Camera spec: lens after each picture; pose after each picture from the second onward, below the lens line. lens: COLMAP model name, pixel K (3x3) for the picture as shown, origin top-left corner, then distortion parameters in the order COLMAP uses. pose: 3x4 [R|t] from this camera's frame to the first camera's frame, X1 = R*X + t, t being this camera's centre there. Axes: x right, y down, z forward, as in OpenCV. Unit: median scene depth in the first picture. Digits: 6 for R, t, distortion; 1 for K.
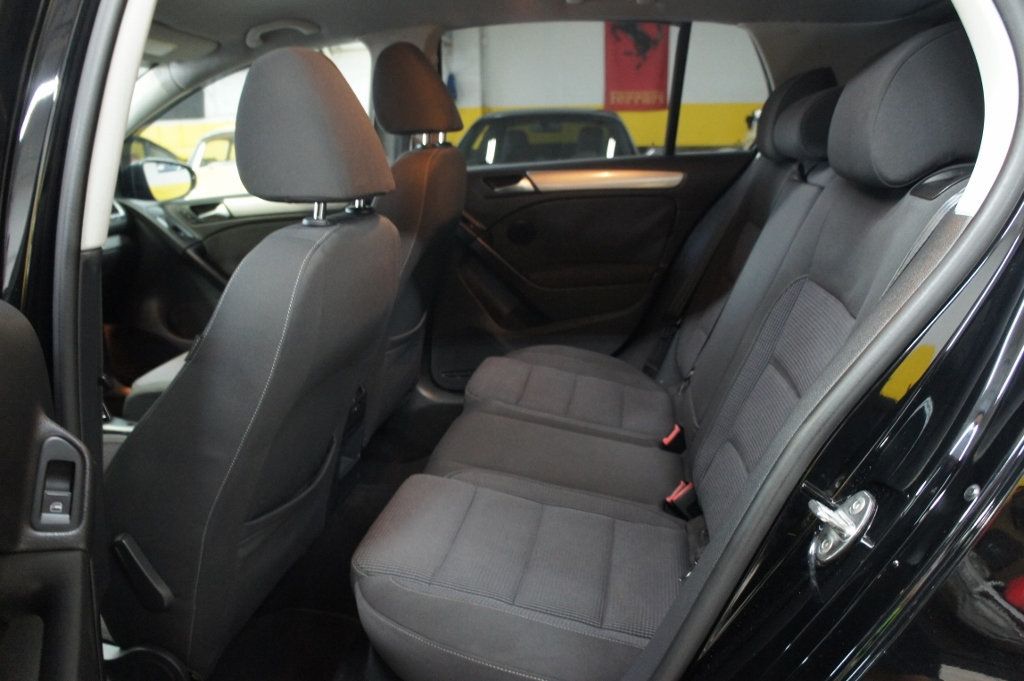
lens RADIAL K [[801.3, 0, 512.0], [0, 801.3, 340.5], [0, 0, 1]] dist [-0.177359, 0.128920]
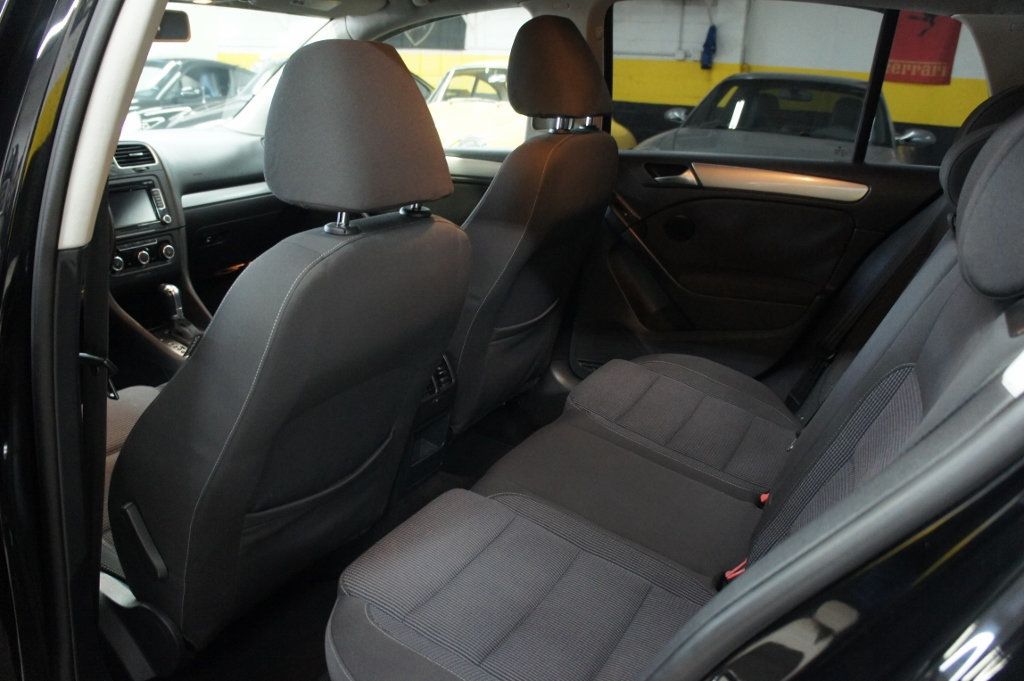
lens RADIAL K [[801.3, 0, 512.0], [0, 801.3, 340.5], [0, 0, 1]] dist [-0.177359, 0.128920]
pose [[0.943205, 0.167470, -0.286912, 0.117051], [-0.146800, 0.984854, 0.092261, -0.066004], [0.298017, -0.044903, 0.953504, 0.074385]]
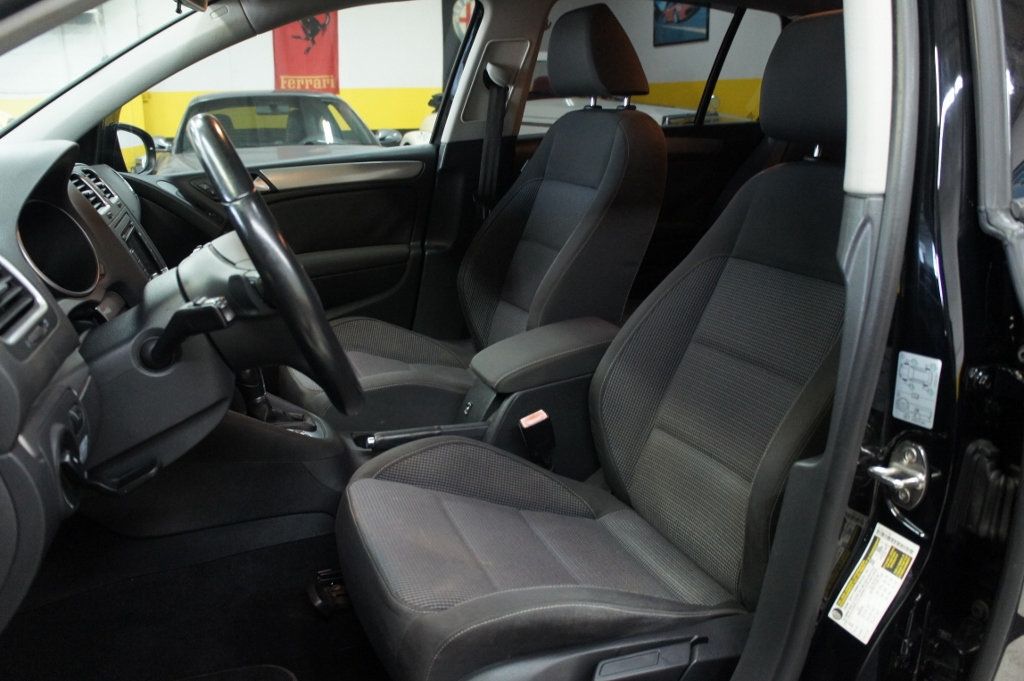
lens RADIAL K [[801.3, 0, 512.0], [0, 801.3, 340.5], [0, 0, 1]] dist [-0.177359, 0.128920]
pose [[0.860164, -0.117375, 0.496327, -0.655889], [0.111784, 0.992883, 0.041077, -0.005073], [-0.497616, 0.020149, 0.867163, 0.170577]]
